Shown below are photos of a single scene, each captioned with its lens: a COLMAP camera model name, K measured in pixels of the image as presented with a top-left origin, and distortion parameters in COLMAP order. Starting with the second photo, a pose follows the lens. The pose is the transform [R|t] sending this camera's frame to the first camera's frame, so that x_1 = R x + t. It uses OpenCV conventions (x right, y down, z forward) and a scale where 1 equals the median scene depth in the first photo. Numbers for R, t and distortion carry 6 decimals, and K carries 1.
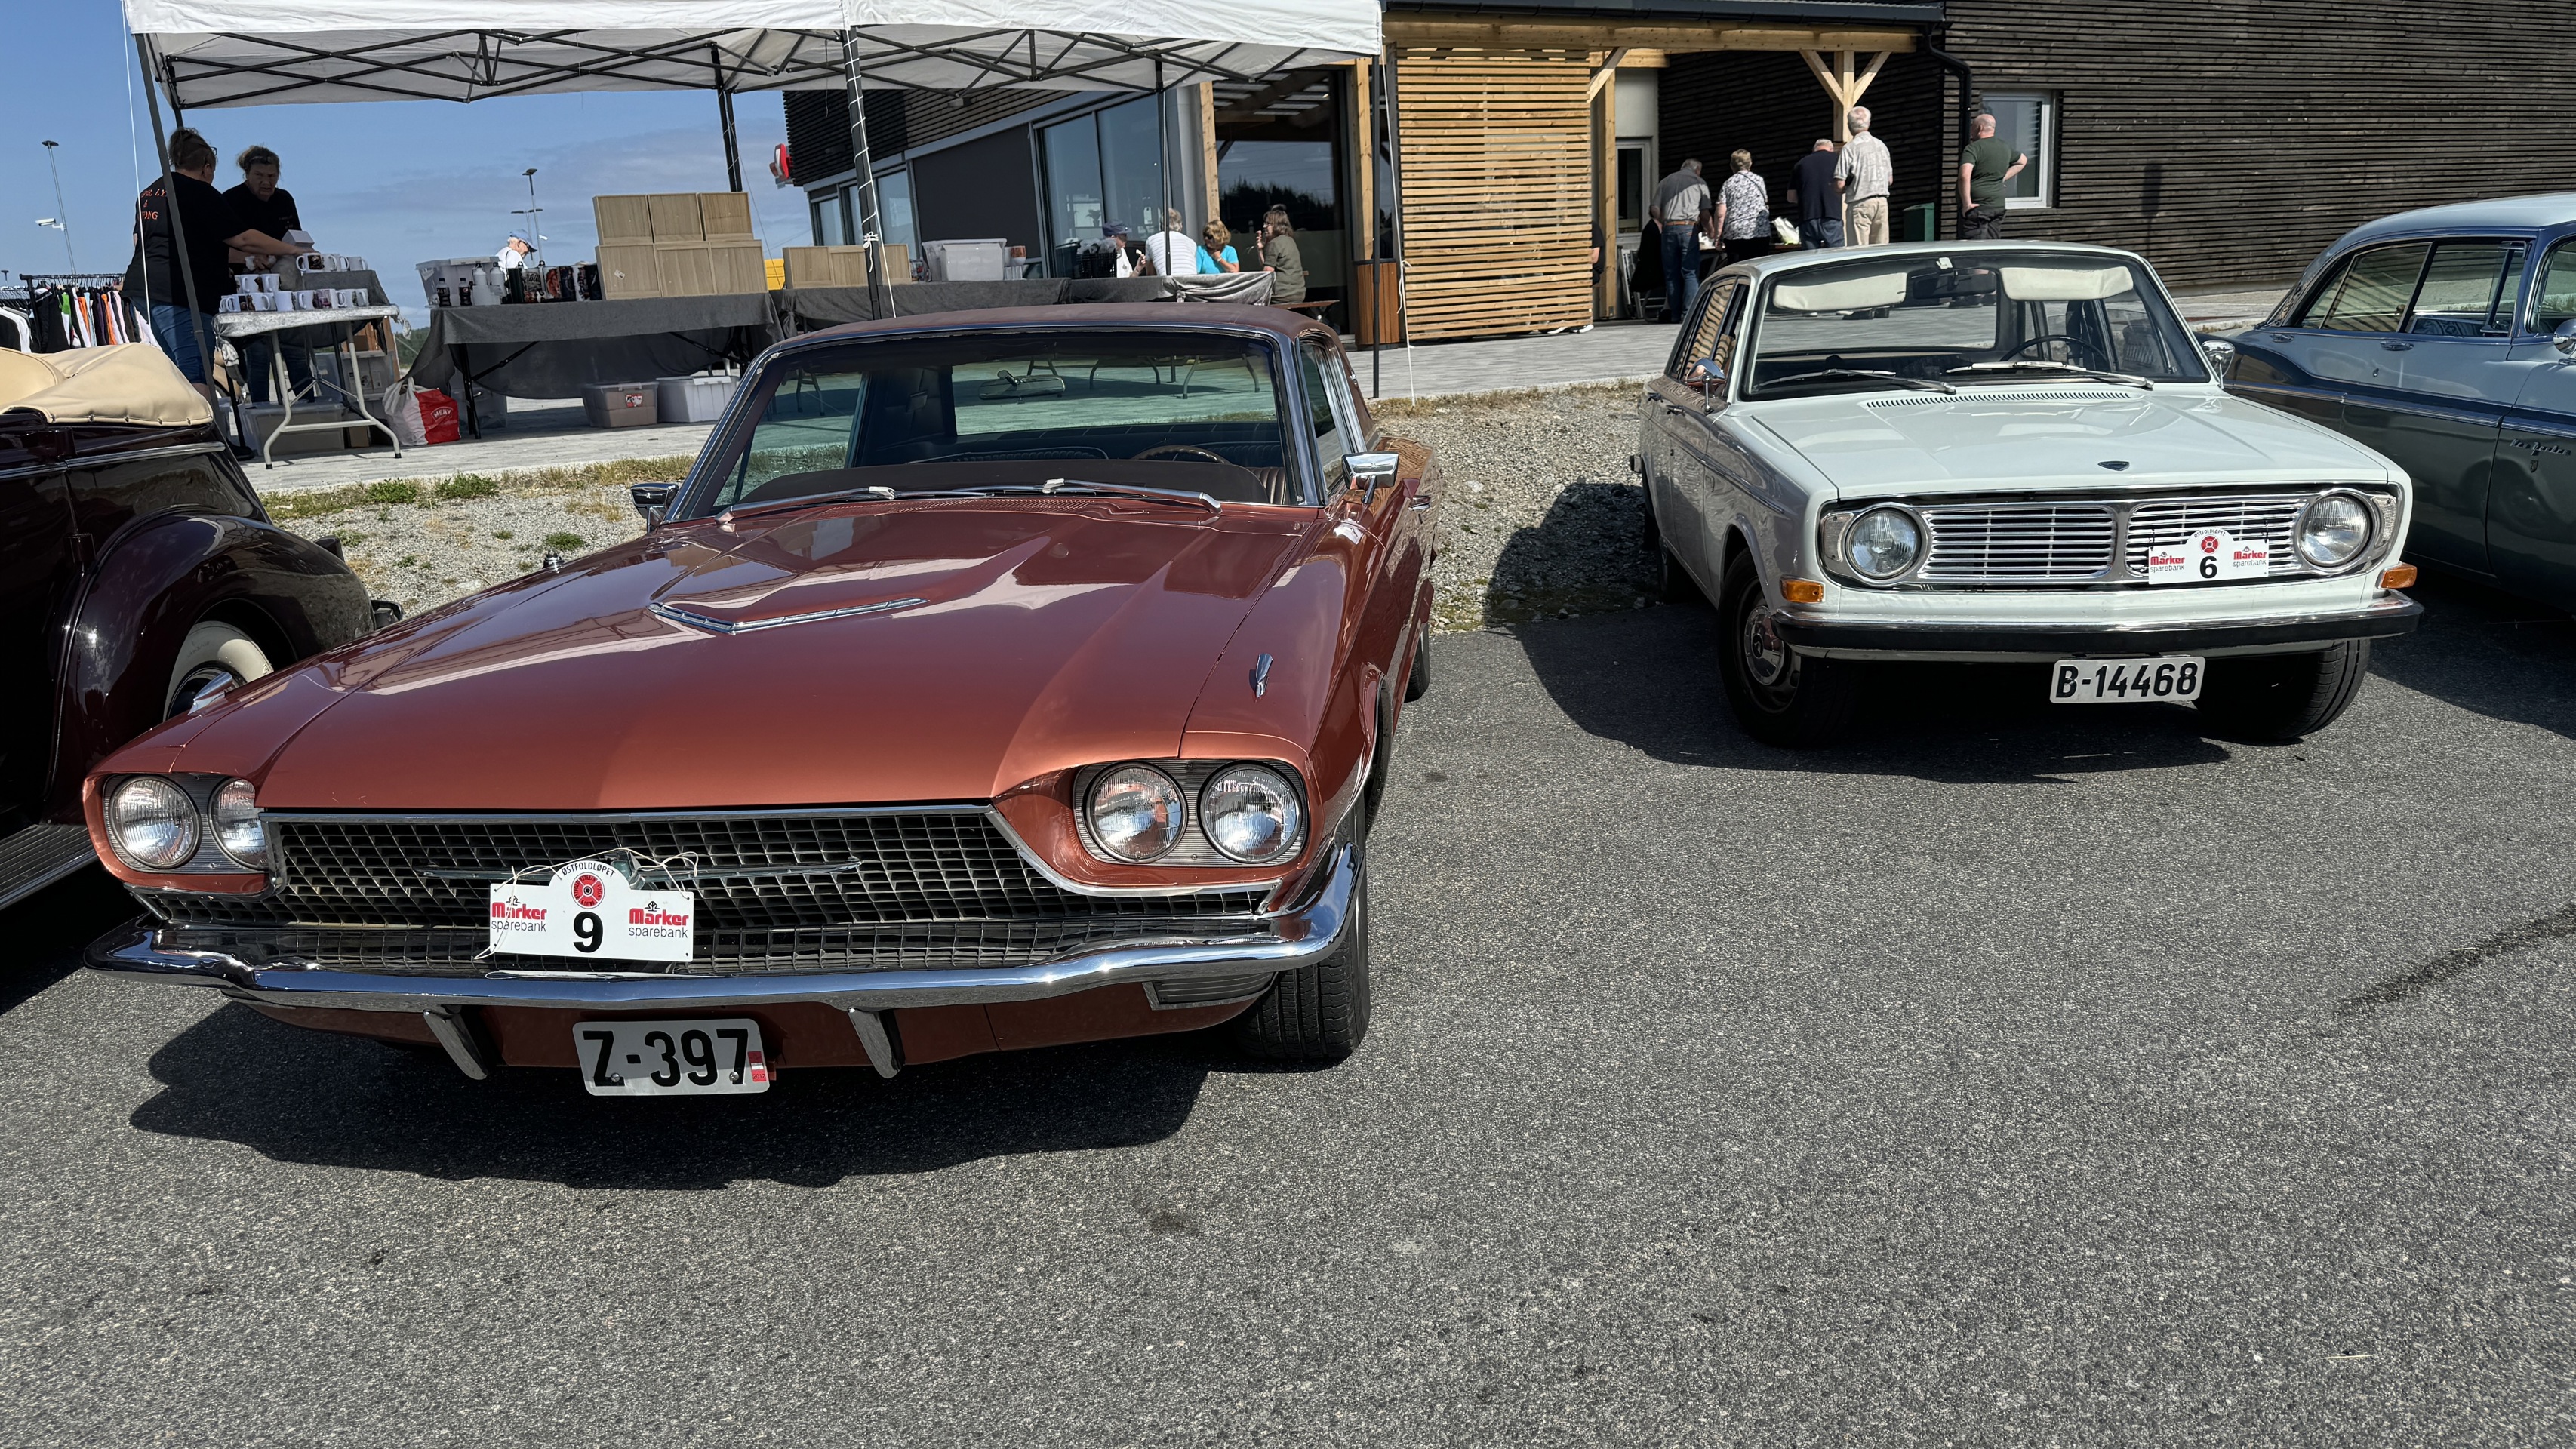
lens RADIAL K [[1786.3, 0, 1293.1], [0, 1786.3, 693.4], [0, 0, 1]] dist [0.009886, -0.050013]
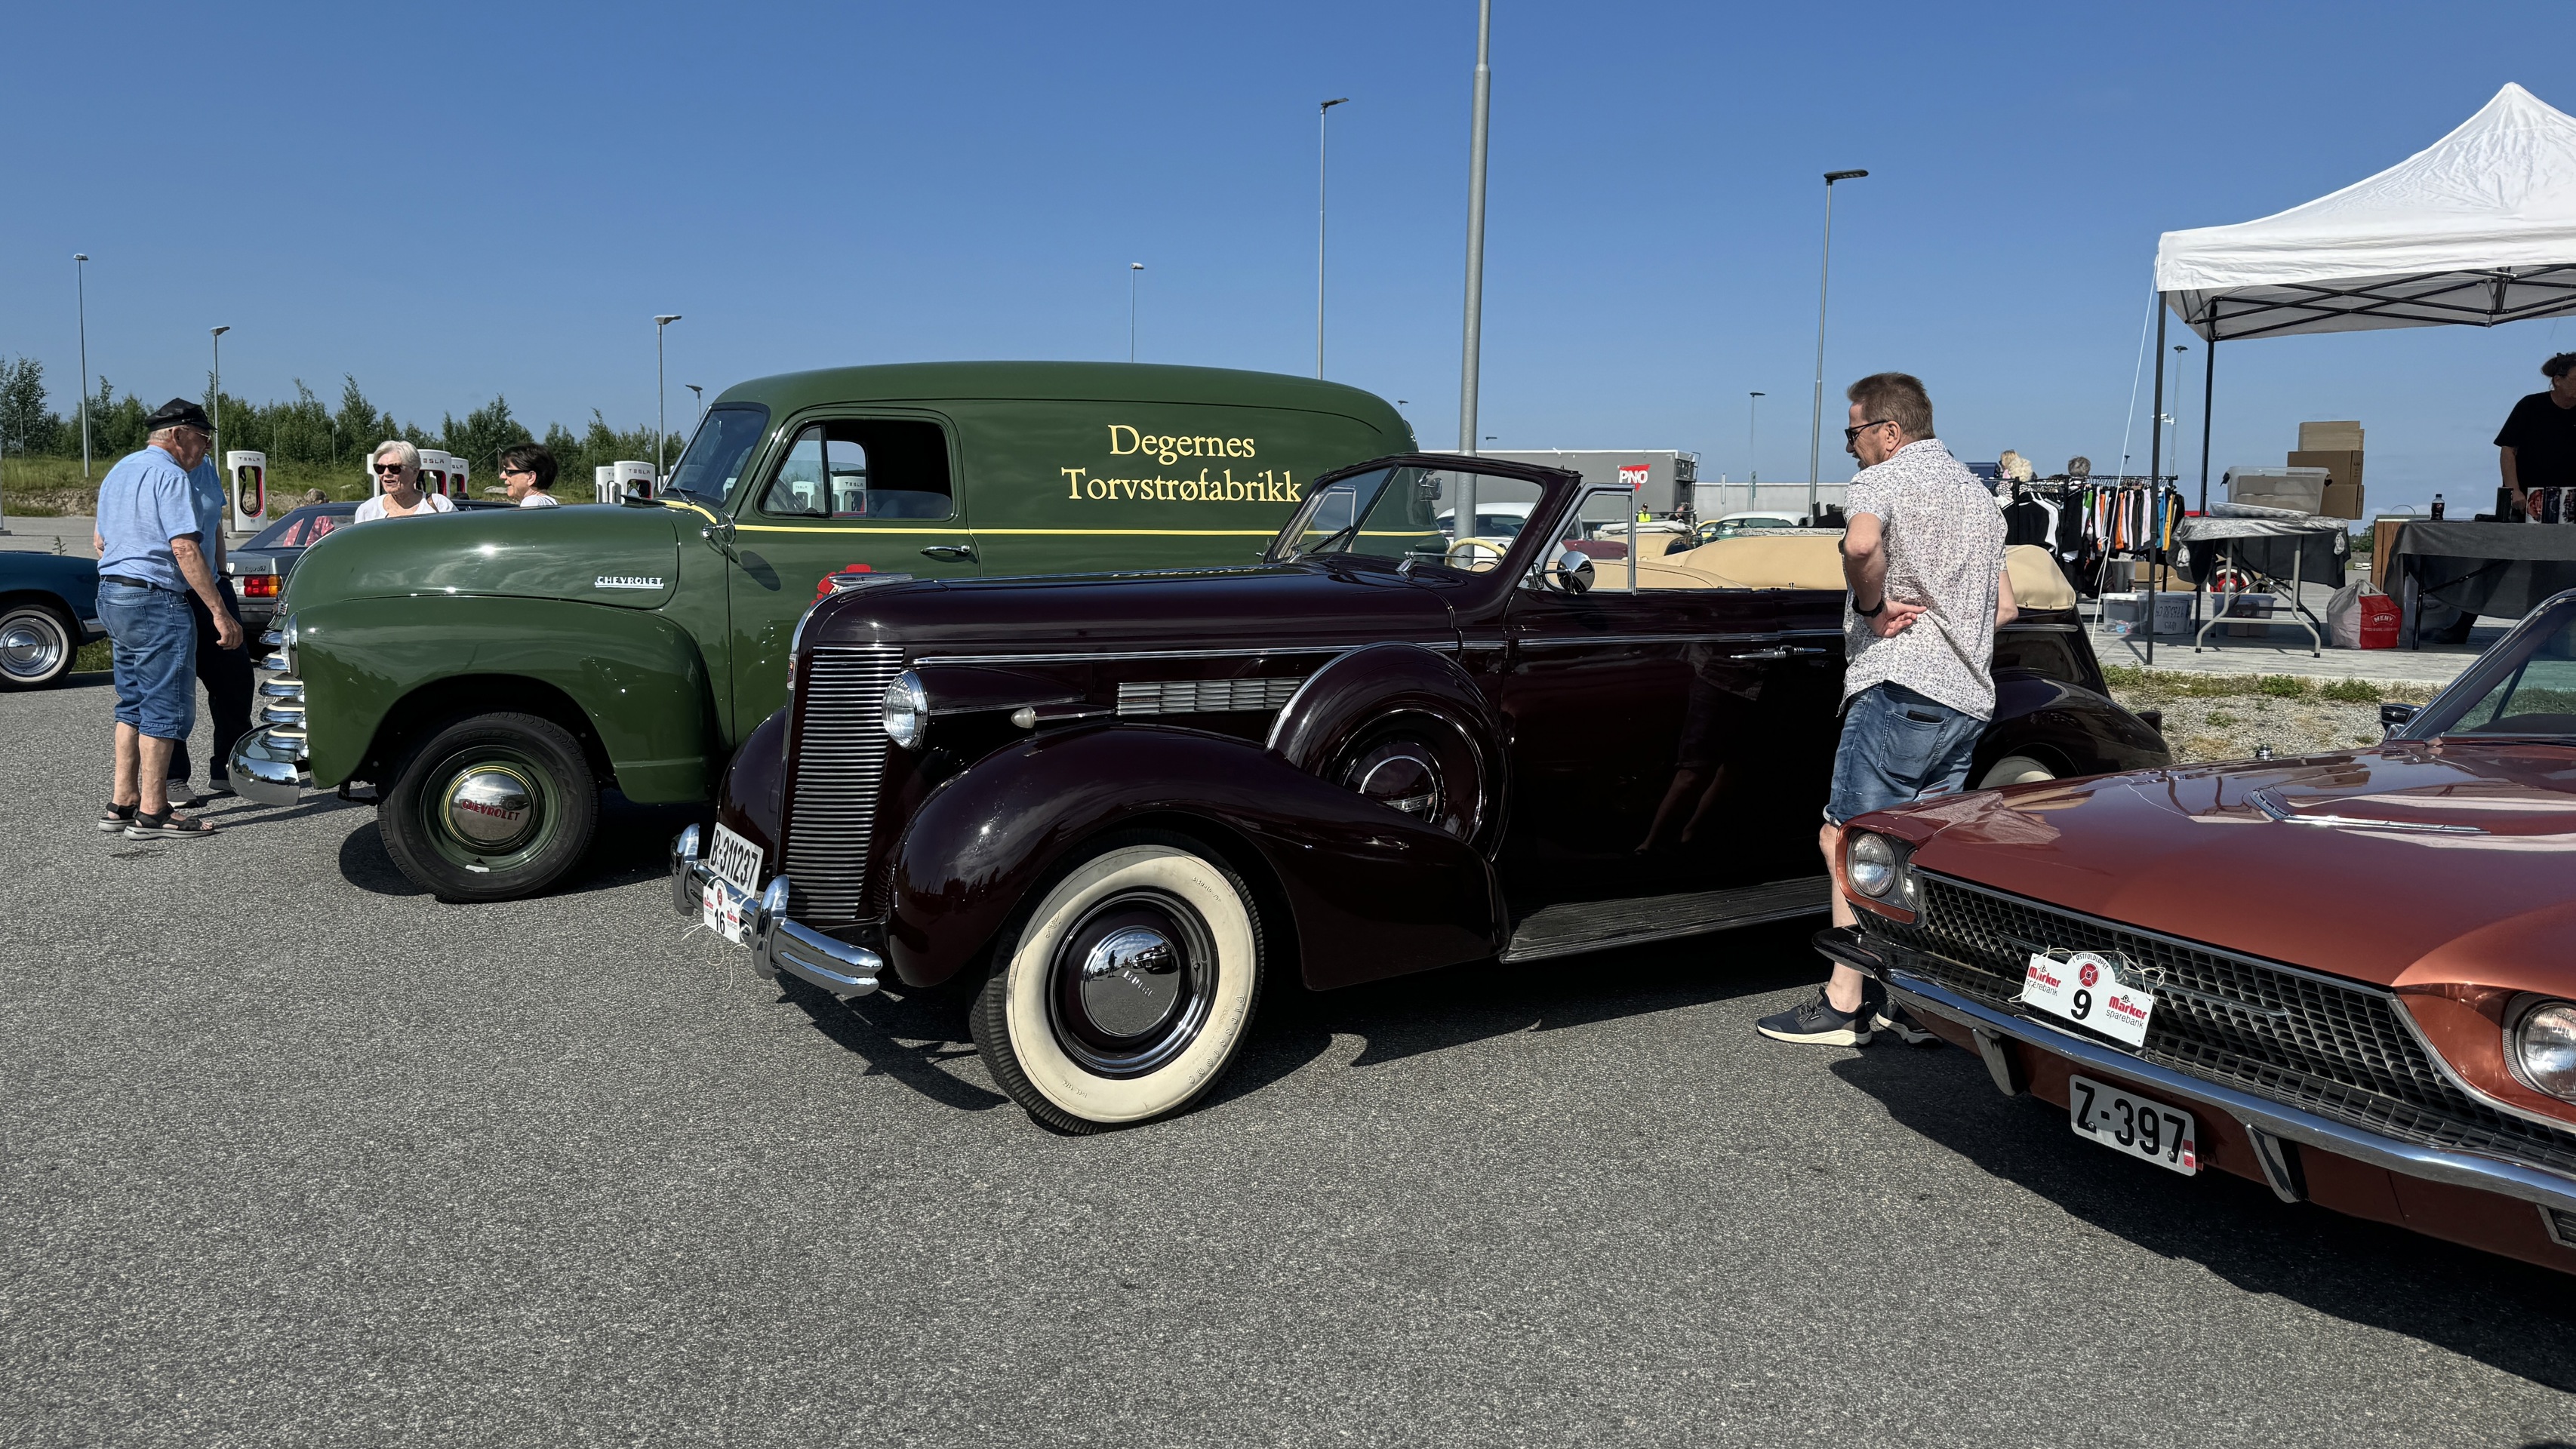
lens RADIAL K [[1786.3, 0, 1293.1], [0, 1786.3, 693.4], [0, 0, 1]] dist [0.009886, -0.050013]
pose [[0.491967, 0.136991, -0.859769, 0.426530], [-0.225472, 0.973898, 0.026159, 0.002265], [0.840911, 0.180985, 0.510013, -0.231631]]
